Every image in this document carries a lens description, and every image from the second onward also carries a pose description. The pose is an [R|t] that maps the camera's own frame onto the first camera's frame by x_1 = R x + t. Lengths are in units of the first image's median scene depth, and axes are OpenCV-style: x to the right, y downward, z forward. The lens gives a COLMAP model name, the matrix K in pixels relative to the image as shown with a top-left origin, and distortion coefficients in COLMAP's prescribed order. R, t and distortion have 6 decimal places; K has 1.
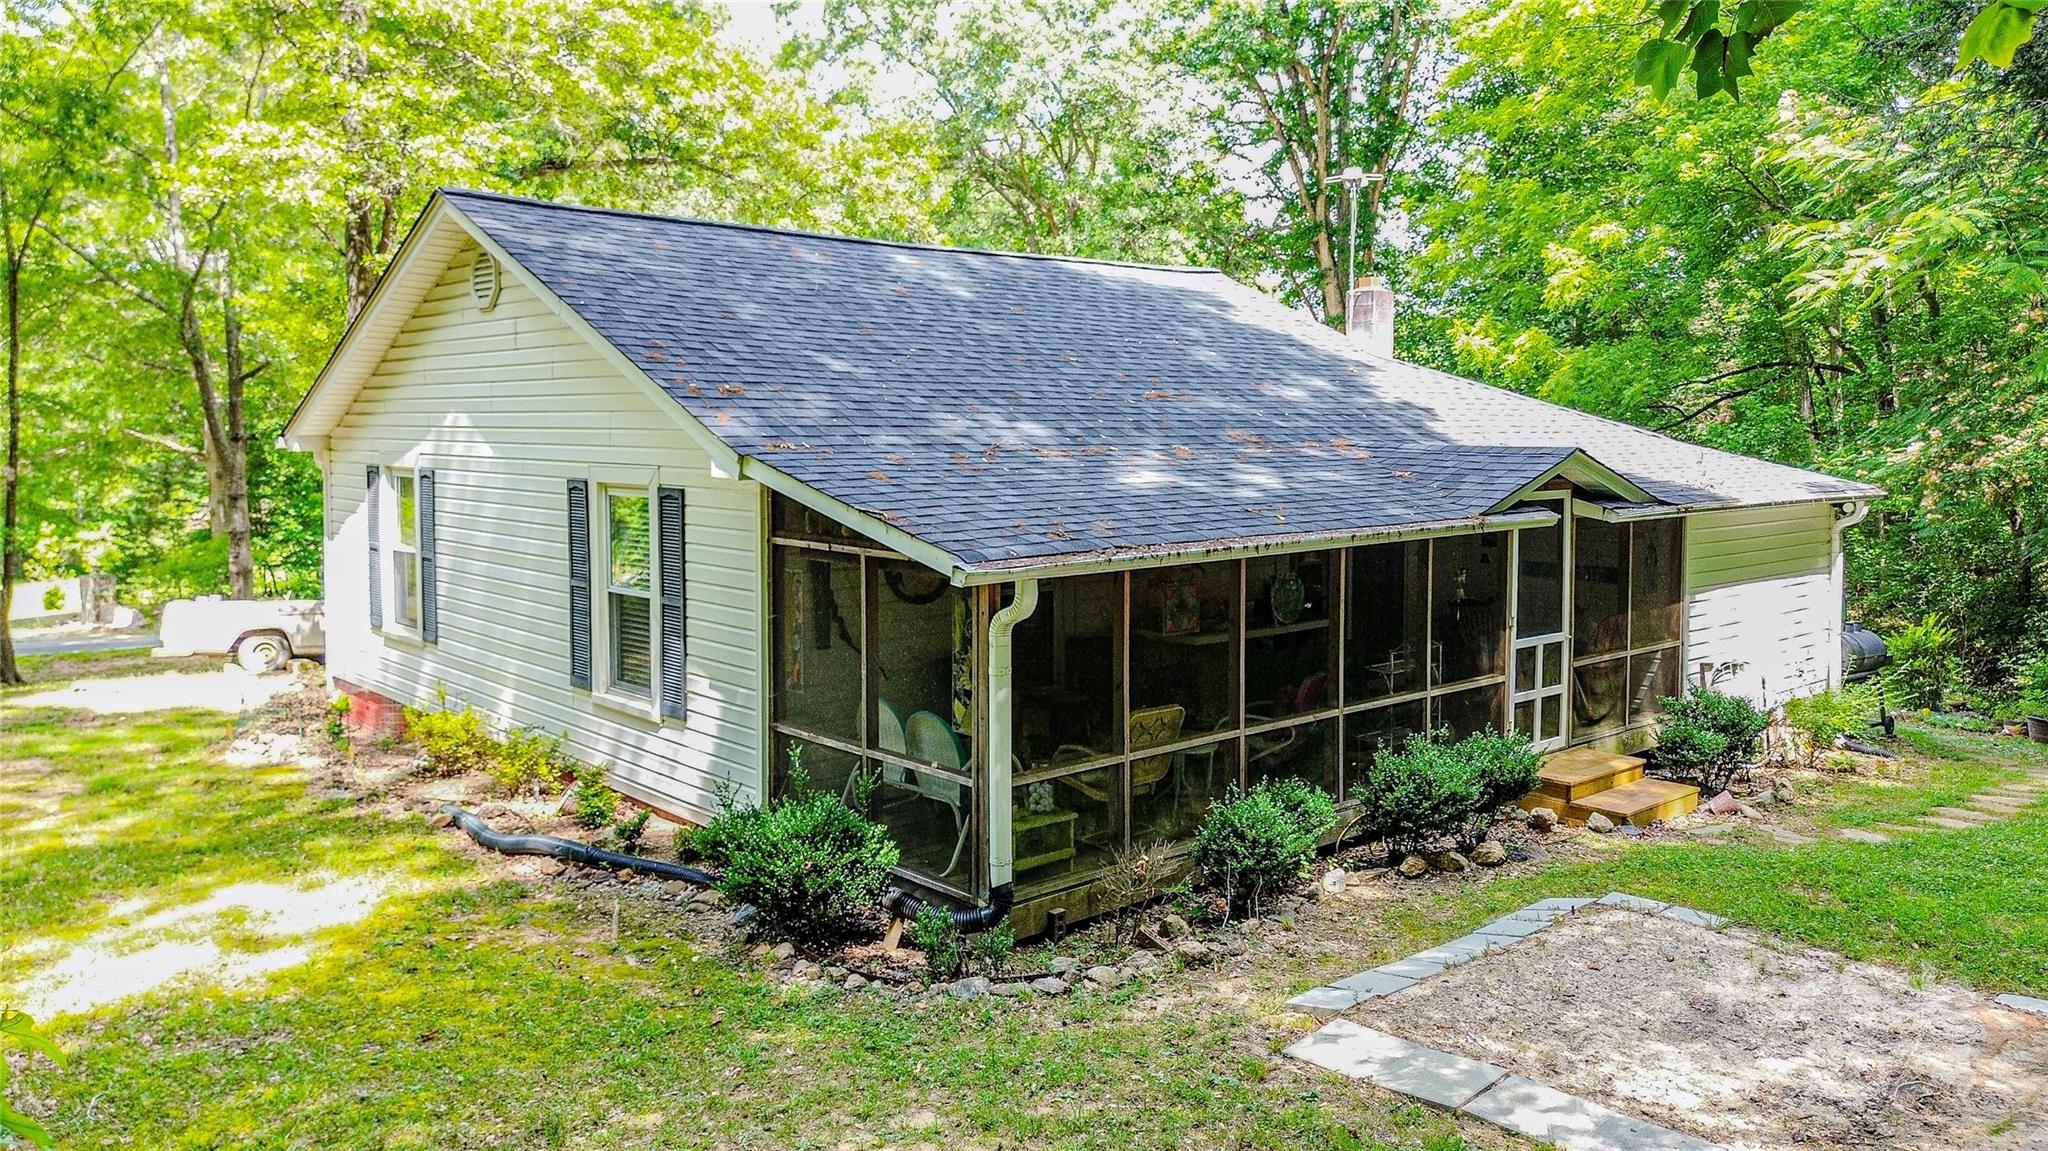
lens RADIAL K [[1483.7, 0, 1001.8], [0, 1483.7, 479.7], [0, 0, 1]] dist [0.045057, -0.038563]
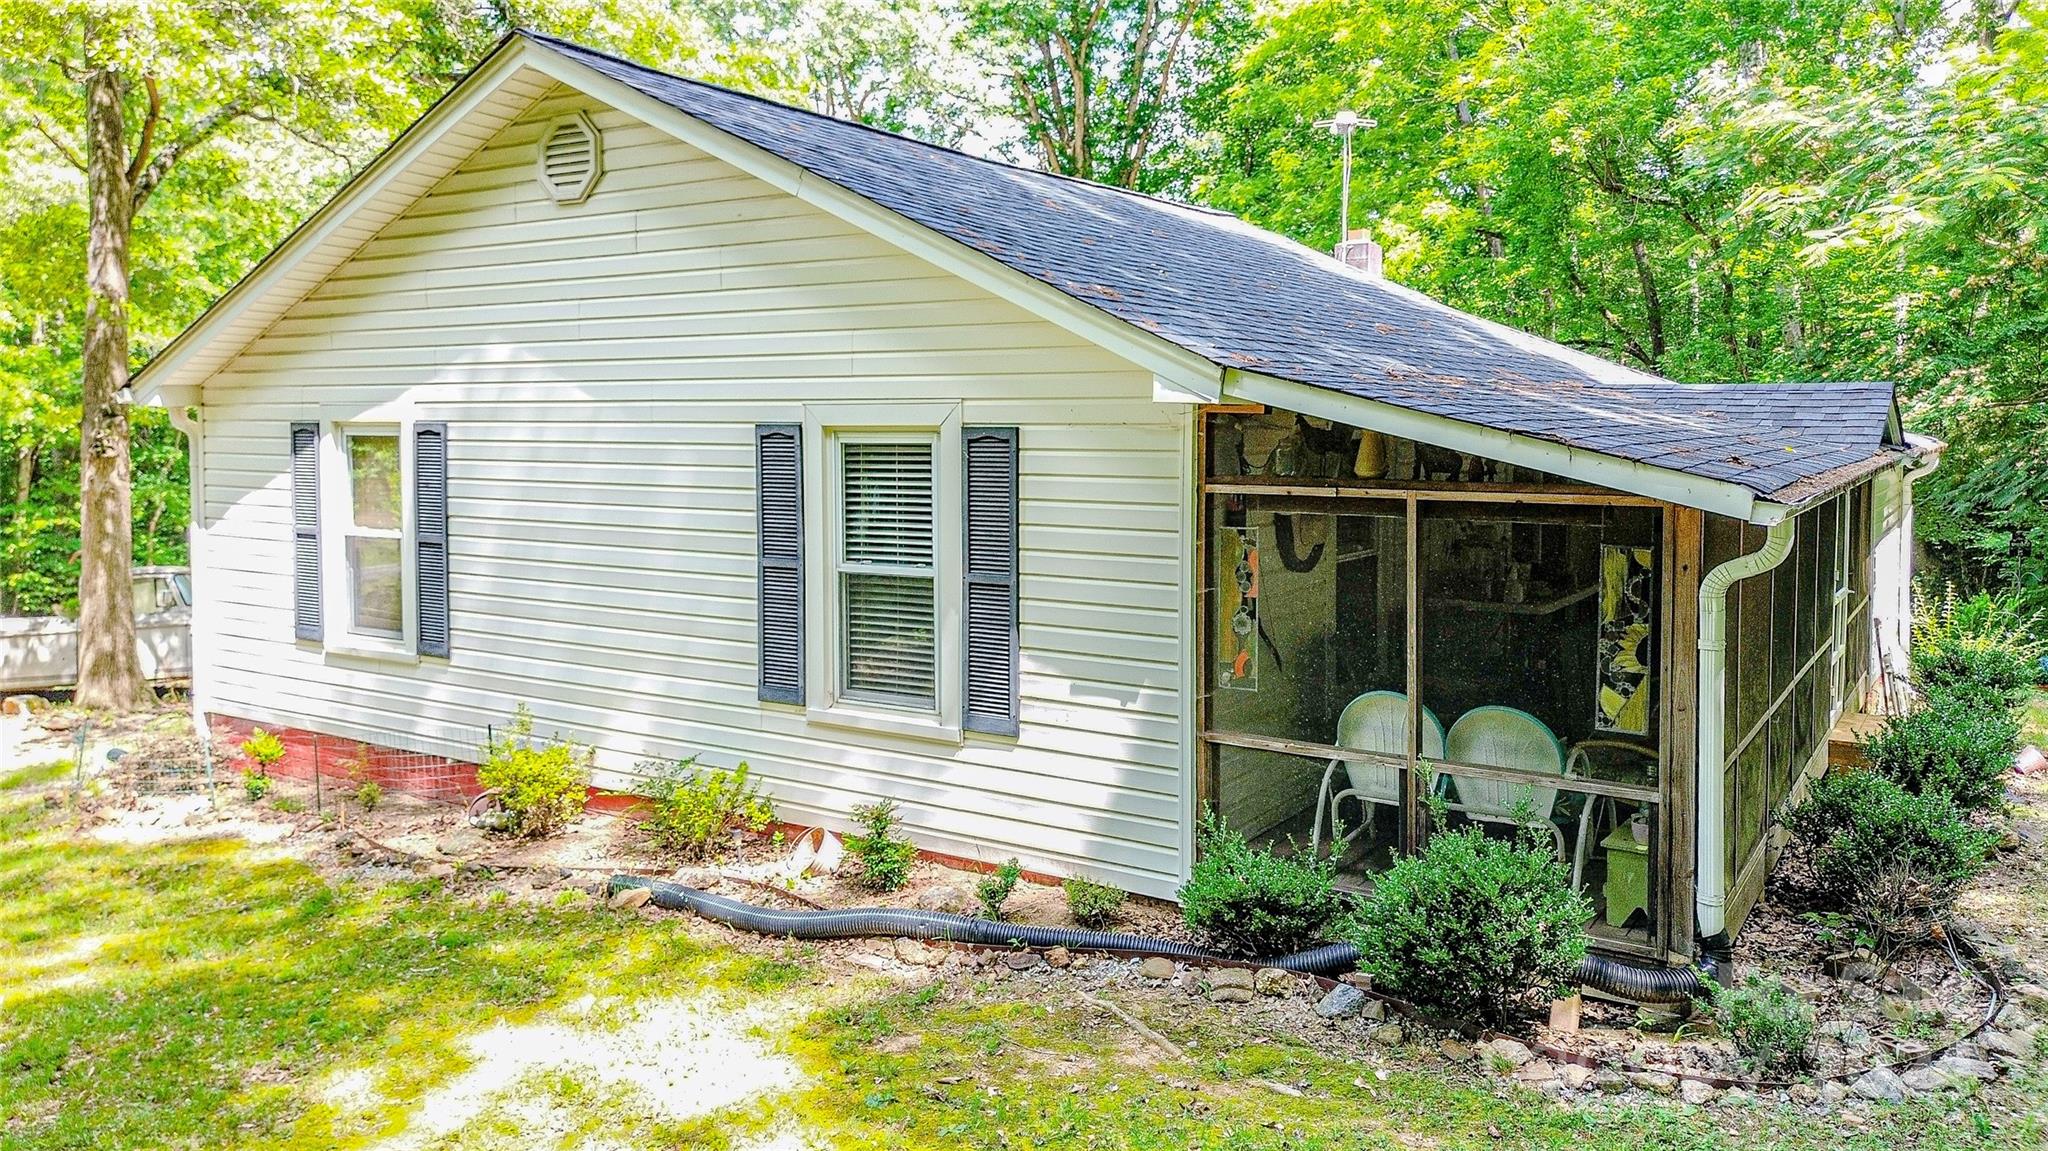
lens RADIAL K [[1483.7, 0, 1001.8], [0, 1483.7, 479.7], [0, 0, 1]] dist [0.045057, -0.038563]
pose [[0.963394, -0.012209, 0.267810, -0.374717], [0.011732, 0.999925, 0.003381, 0.026567], [-0.267831, -0.000115, 0.963466, 0.253425]]
